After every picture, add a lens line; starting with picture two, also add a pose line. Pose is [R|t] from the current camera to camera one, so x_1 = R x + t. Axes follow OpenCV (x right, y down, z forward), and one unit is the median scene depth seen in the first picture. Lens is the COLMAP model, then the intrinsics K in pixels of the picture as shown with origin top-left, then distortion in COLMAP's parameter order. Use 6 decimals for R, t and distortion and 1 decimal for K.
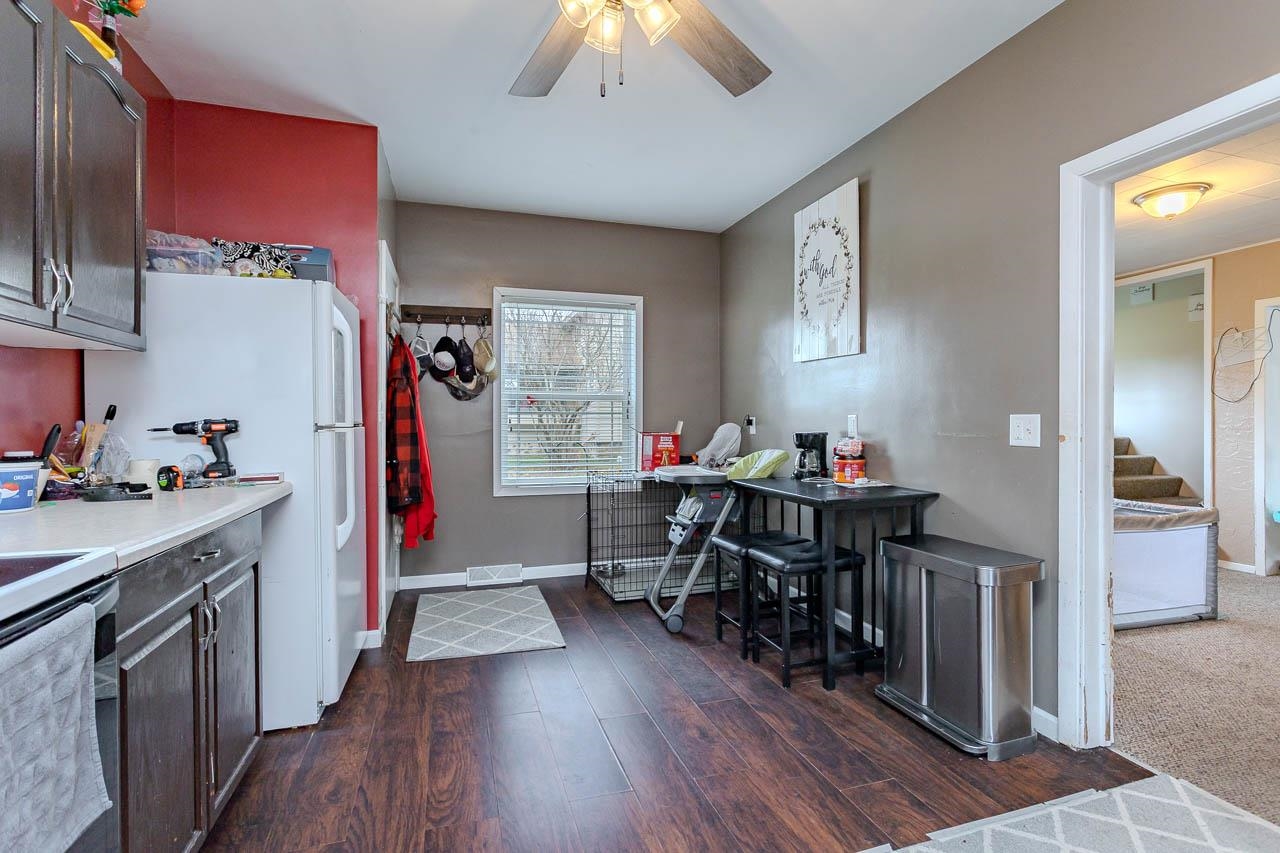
lens RADIAL K [[612.9, 0, 637.4], [0, 612.9, 423.6], [0, 0, 1]] dist [0.007081, 0.000549]
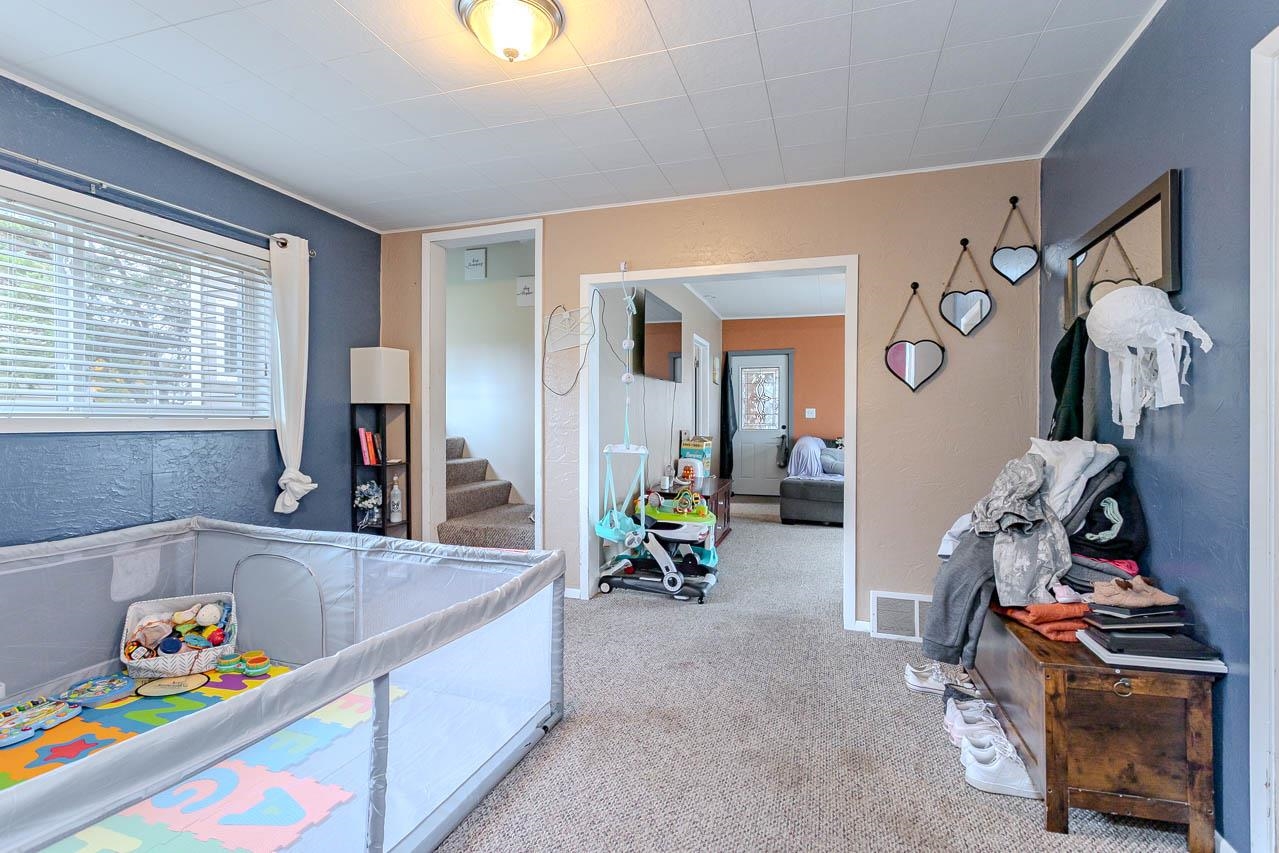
lens RADIAL K [[612.4, 0, 636.4], [0, 612.4, 421.2], [0, 0, 1]] dist [0.007081, 0.000549]
pose [[0.589274, 0.000914, 0.807933, 0.297659], [-0.001154, 0.999999, -0.000290, 0.000869], [-0.807932, -0.000762, 0.589275, 0.359380]]
